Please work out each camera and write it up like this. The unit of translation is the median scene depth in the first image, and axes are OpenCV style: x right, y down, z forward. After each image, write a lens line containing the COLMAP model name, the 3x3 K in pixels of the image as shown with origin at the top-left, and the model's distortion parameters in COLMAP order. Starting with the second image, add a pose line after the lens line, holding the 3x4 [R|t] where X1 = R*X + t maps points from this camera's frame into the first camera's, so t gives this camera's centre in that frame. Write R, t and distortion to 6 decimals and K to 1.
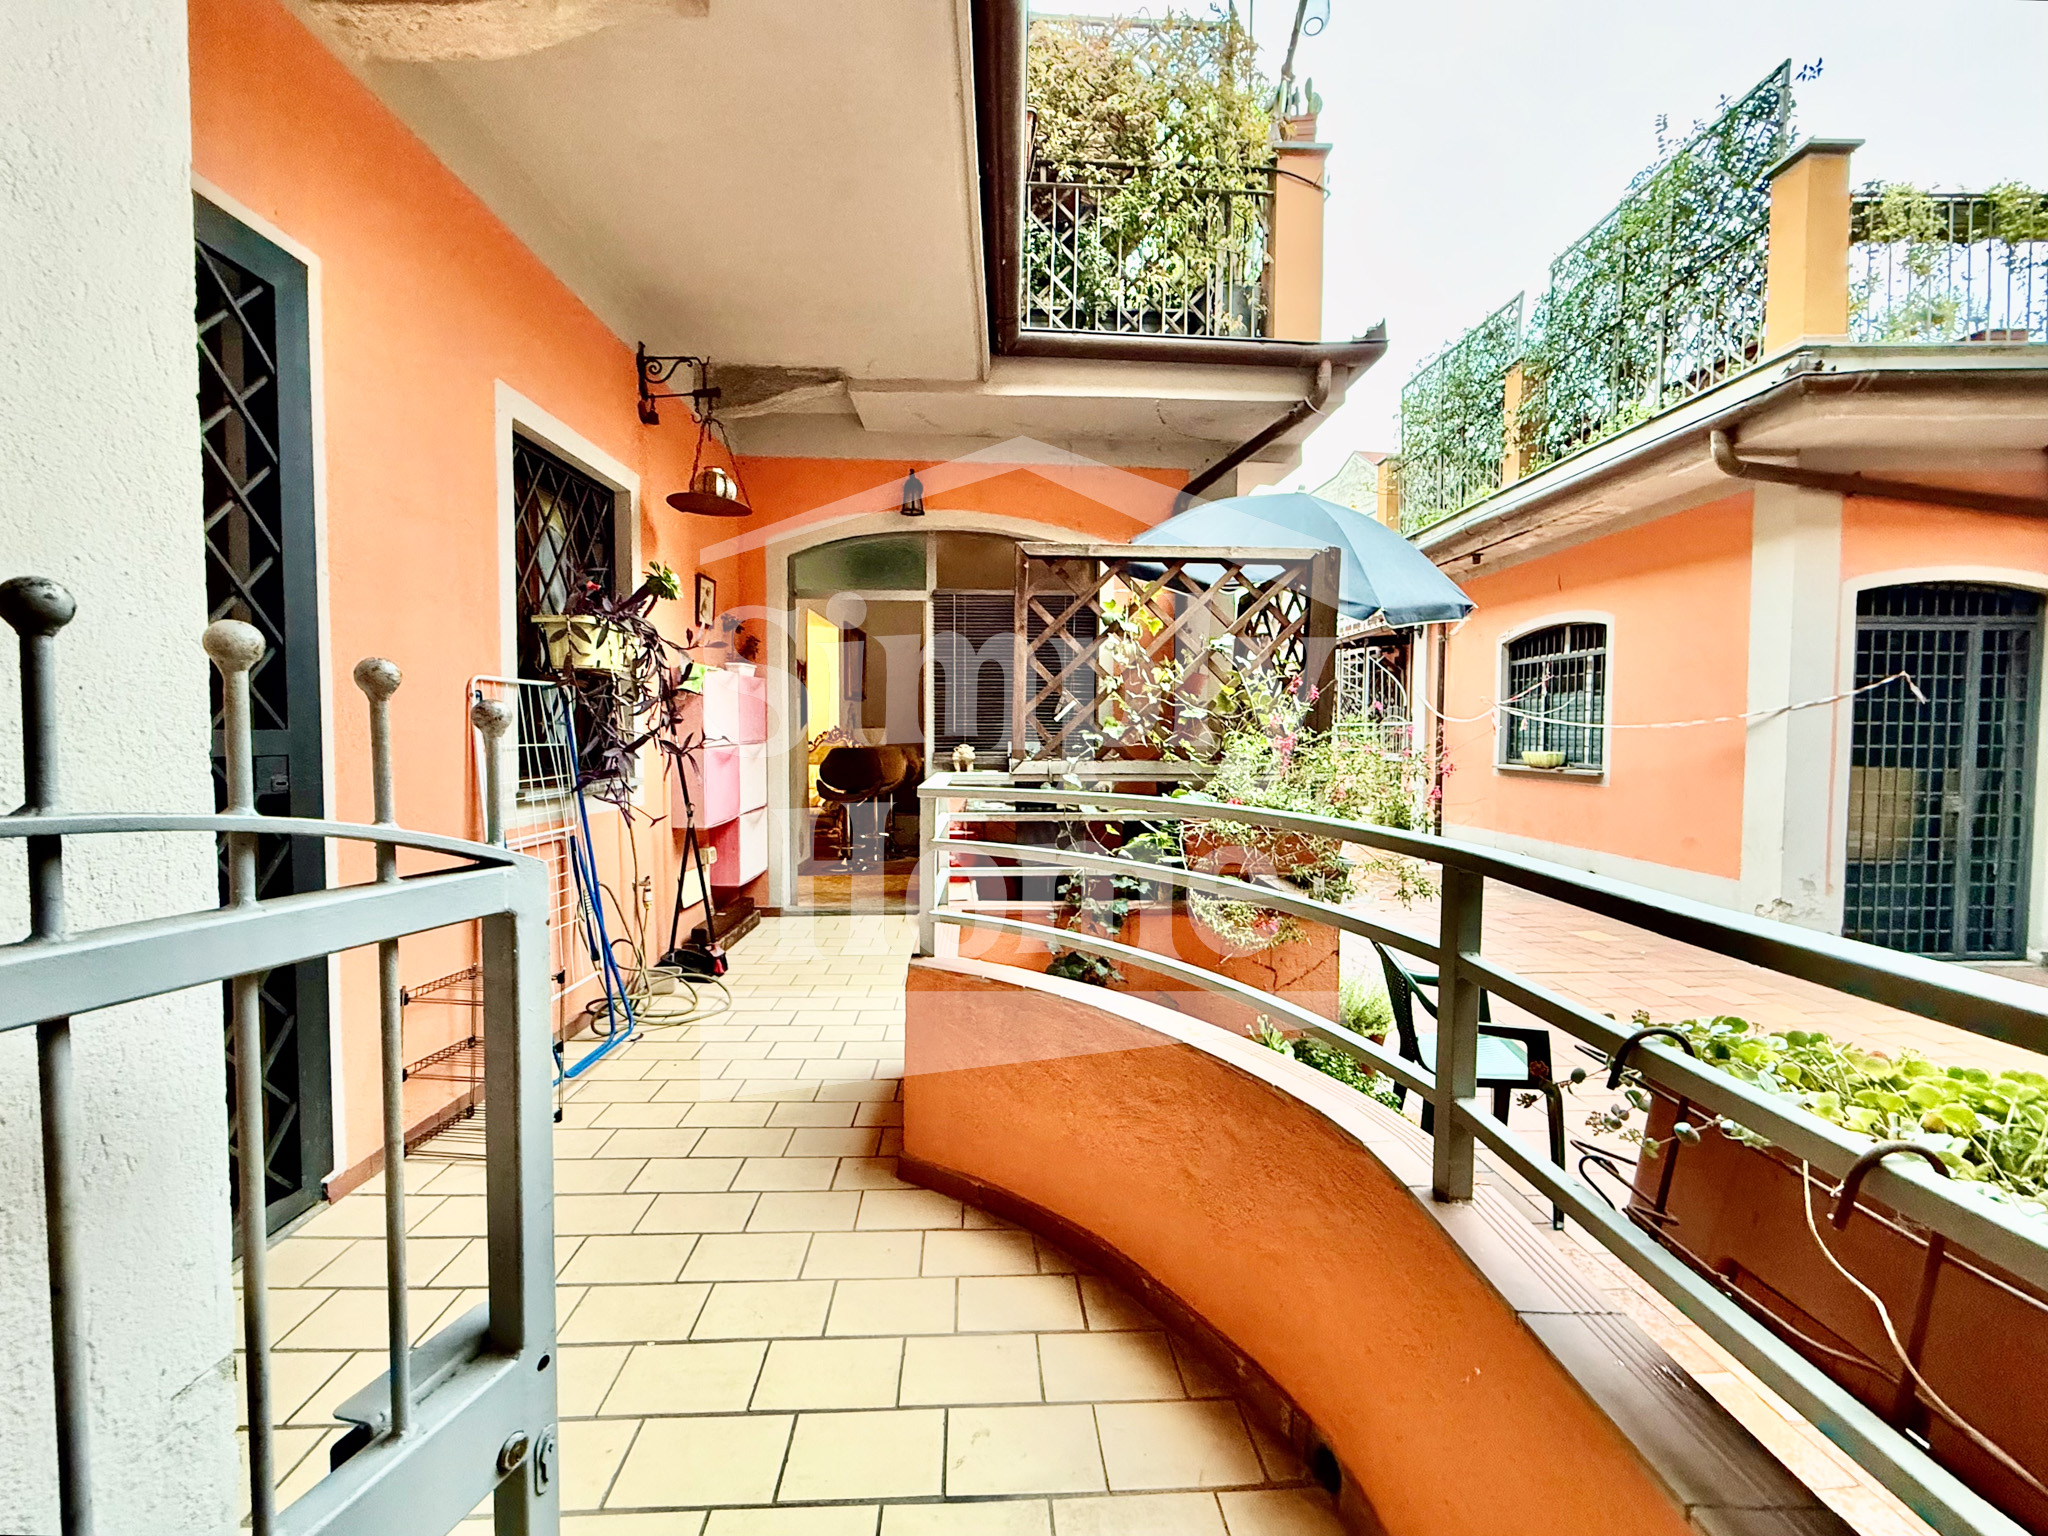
lens RADIAL K [[816.0, 0, 1015.4], [0, 816.0, 762.5], [0, 0, 1]] dist [-0.002746, 0.000207]
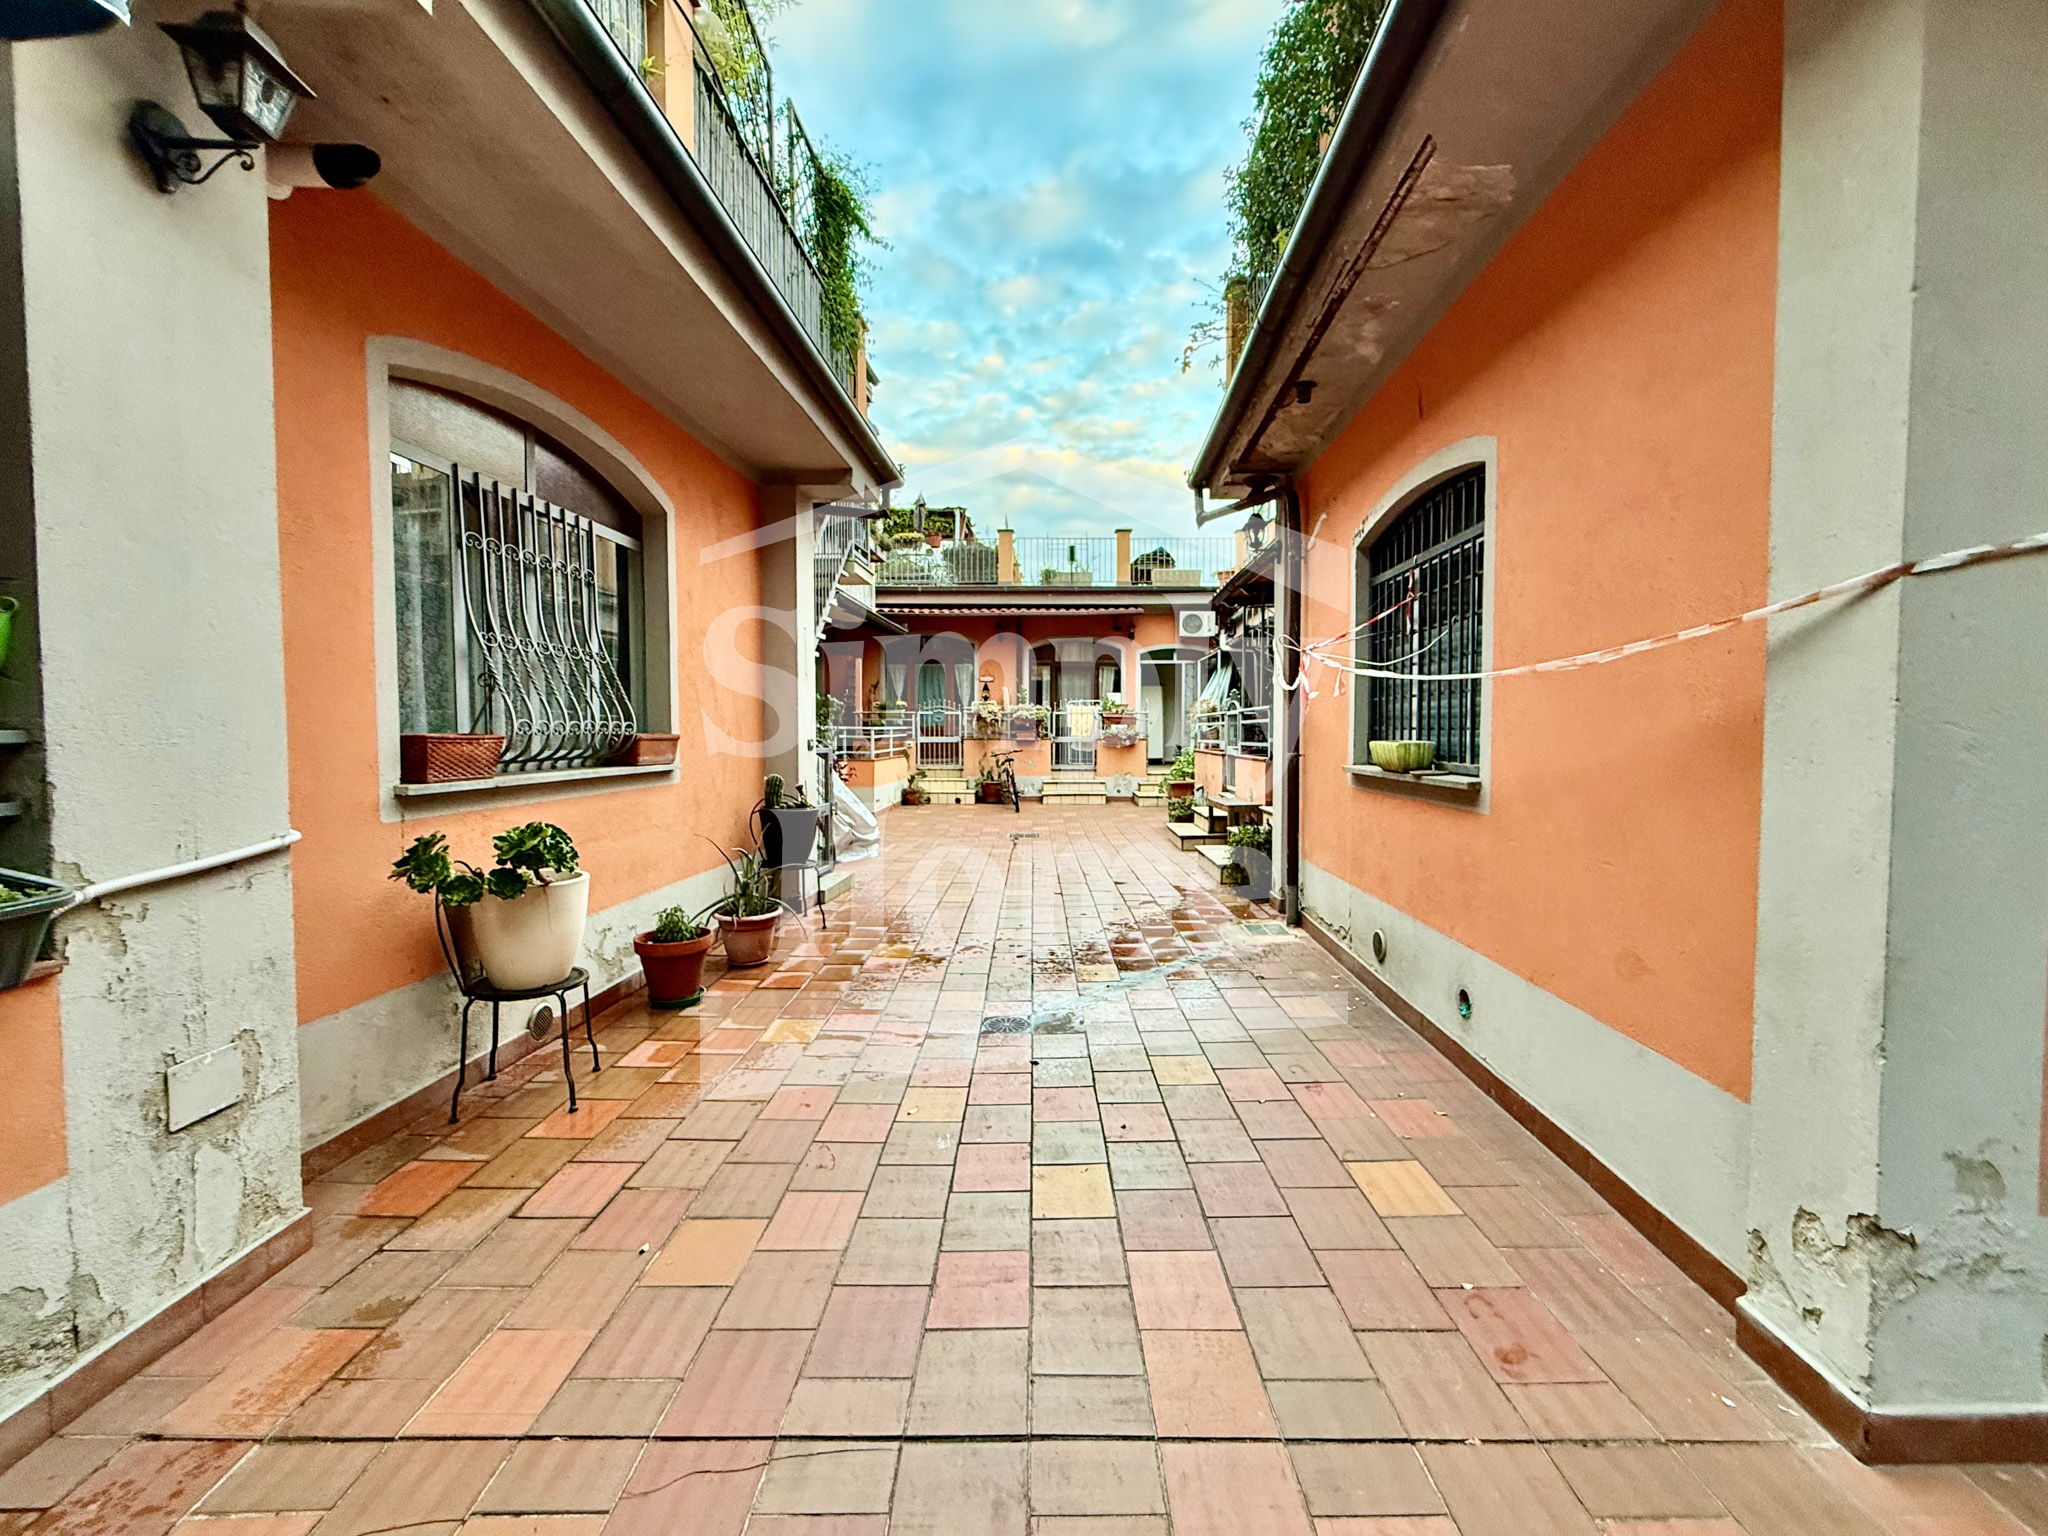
lens RADIAL K [[816.0, 0, 1022.3], [0, 816.0, 764.0], [0, 0, 1]] dist [-0.002746, 0.000207]
pose [[0.997148, 0.002355, -0.075431, 0.760785], [-0.002338, 0.999997, 0.000321, 0.003295], [0.075432, -0.000144, 0.997151, 0.794790]]
